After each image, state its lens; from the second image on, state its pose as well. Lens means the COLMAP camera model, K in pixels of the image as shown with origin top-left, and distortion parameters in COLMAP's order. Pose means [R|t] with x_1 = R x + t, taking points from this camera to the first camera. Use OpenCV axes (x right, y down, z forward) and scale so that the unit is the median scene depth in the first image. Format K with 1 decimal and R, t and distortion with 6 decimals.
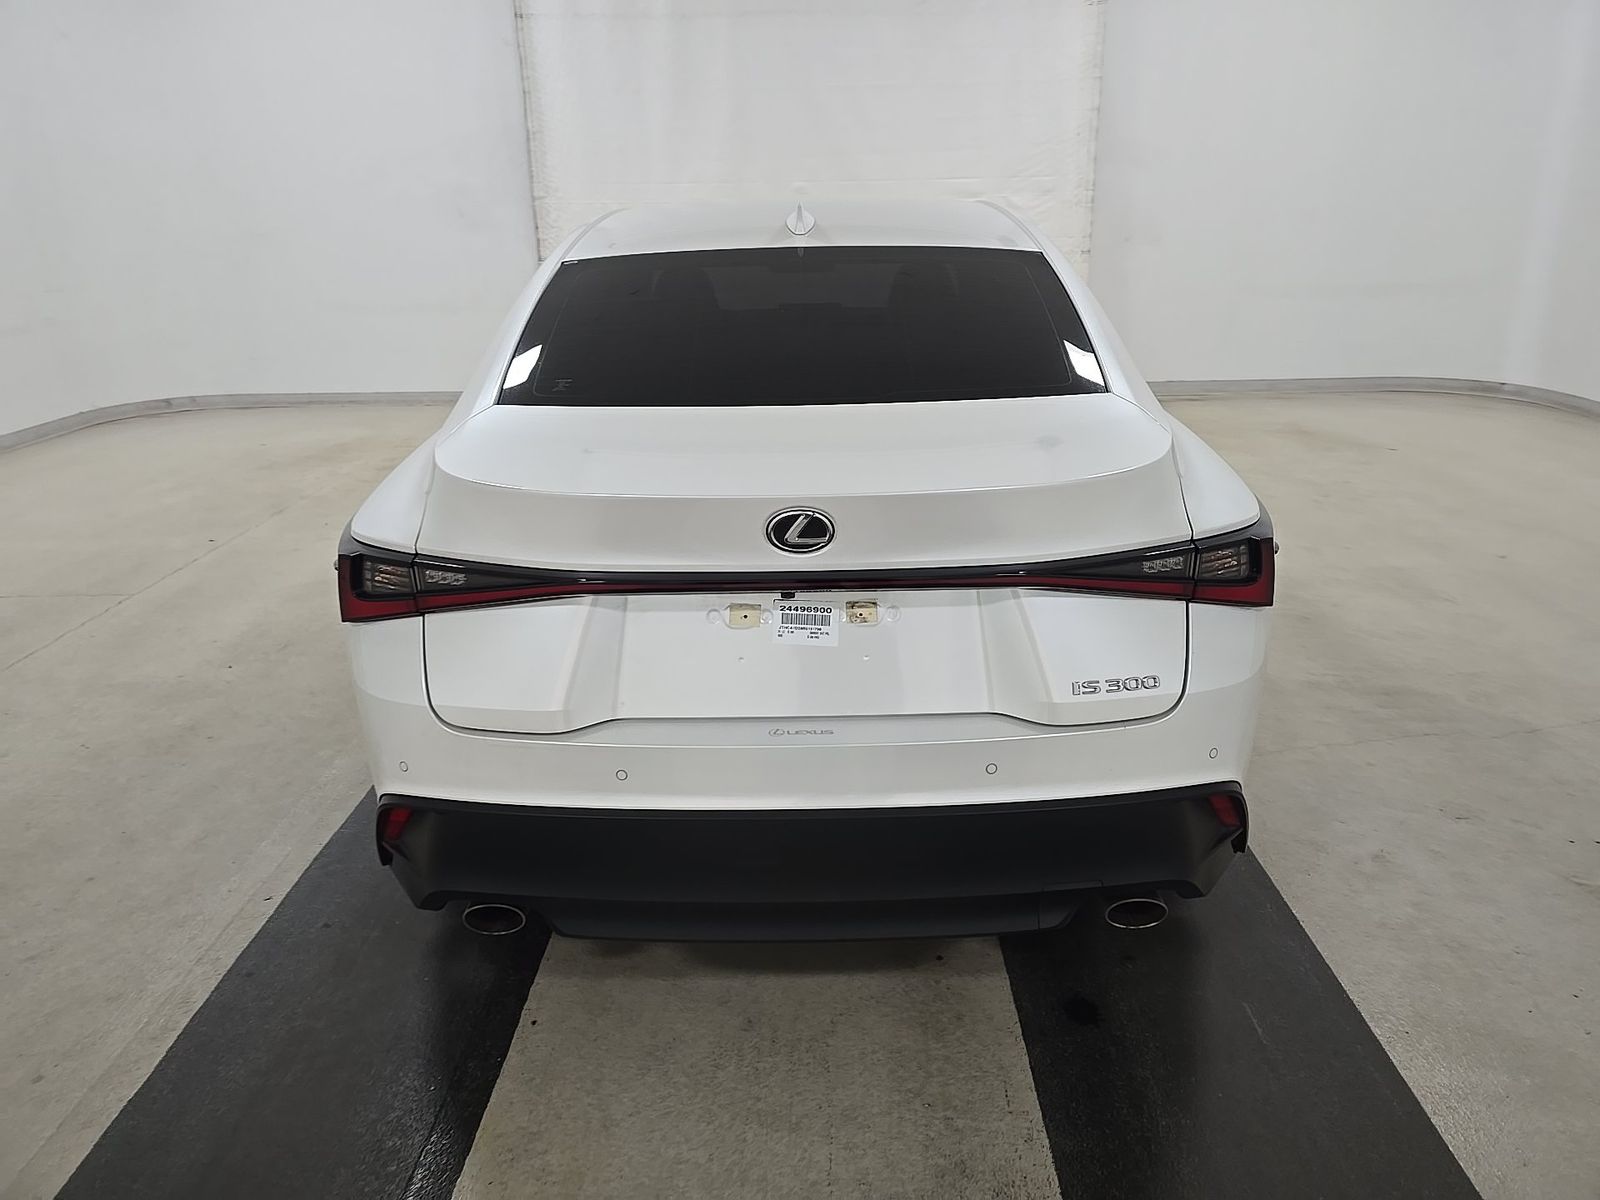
lens RADIAL K [[1062.0, 0, 807.2], [0, 1062.0, 602.5], [0, 0, 1]] dist [0.011552, -0.007634]
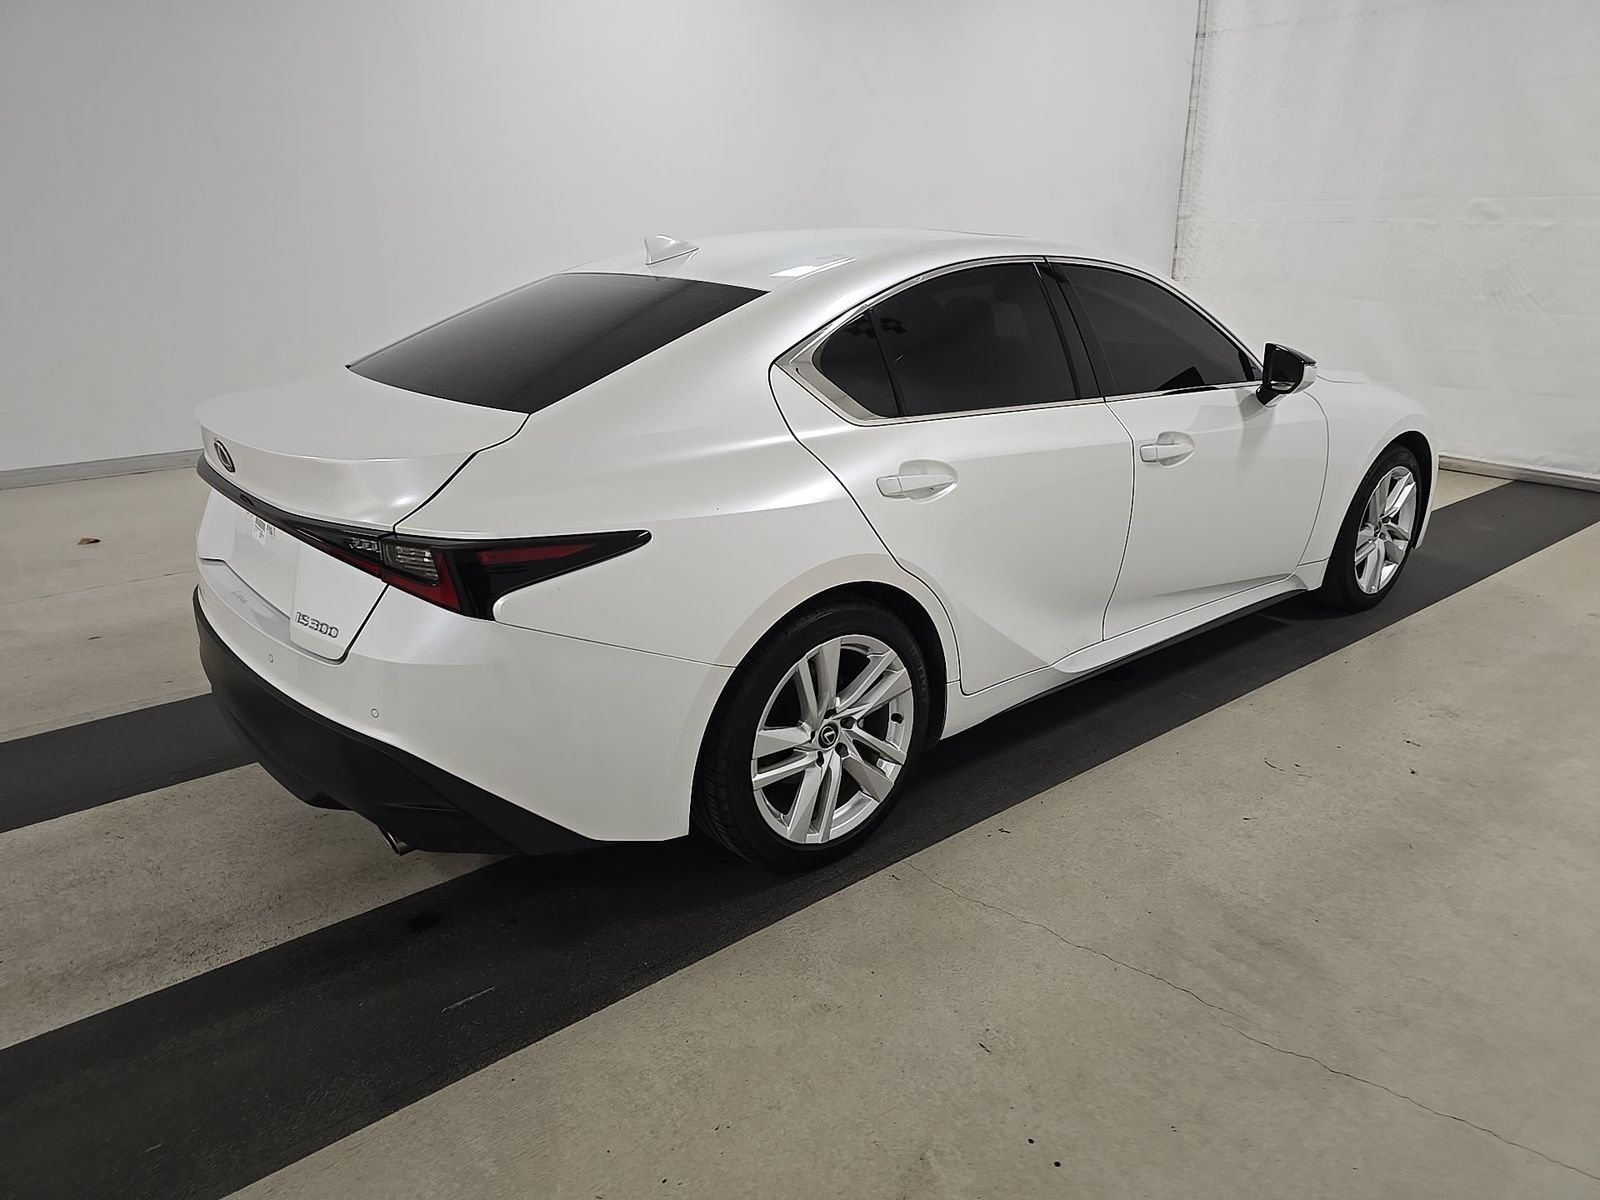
lens RADIAL K [[1062.0, 0, 797.7], [0, 1062.0, 600.9], [0, 0, 1]] dist [0.011552, -0.007634]
pose [[0.649921, 0.263241, -0.712956, 0.338350], [-0.270059, 0.956867, 0.107117, -0.052333], [0.710401, 0.122923, 0.692979, 0.113018]]
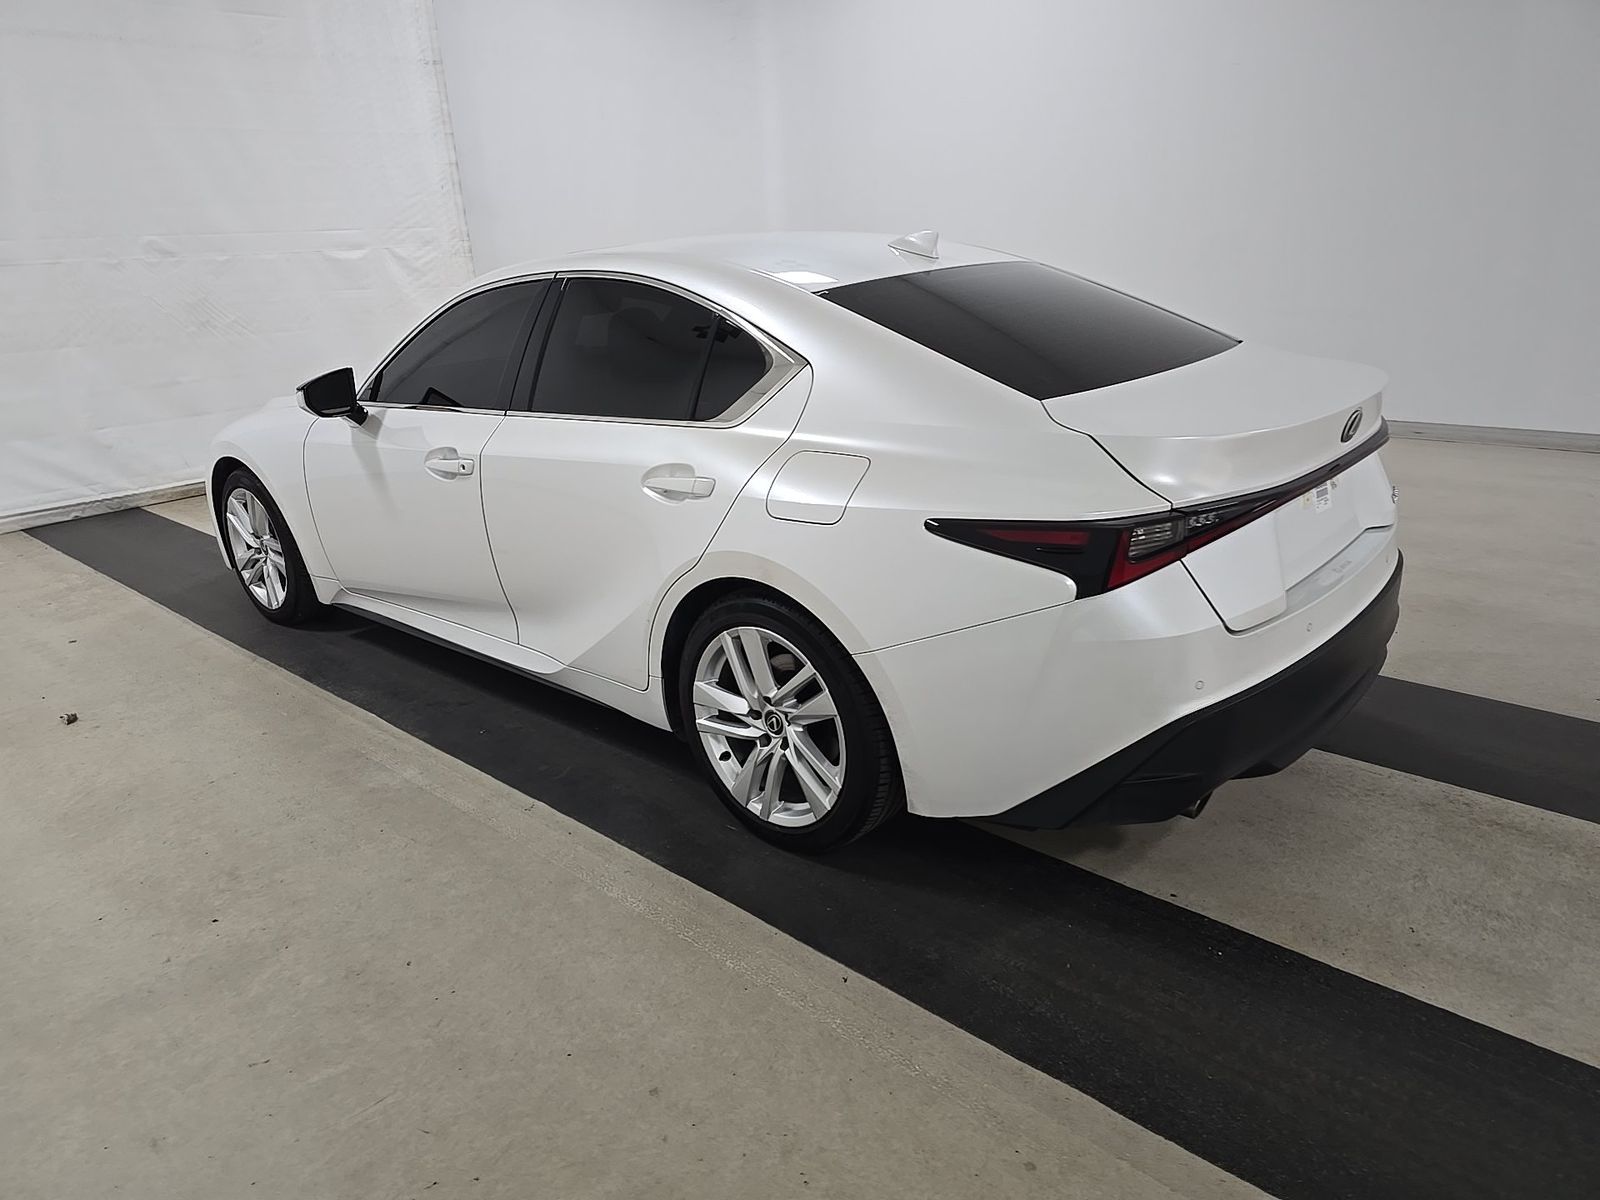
lens RADIAL K [[1062.0, 0, 793.7], [0, 1062.0, 599.5], [0, 0, 1]] dist [0.011552, -0.007634]
pose [[0.664825, -0.256861, 0.701449, -0.343032], [0.292394, 0.953579, 0.072060, -0.036143], [-0.687396, 0.157192, 0.709068, 0.102723]]
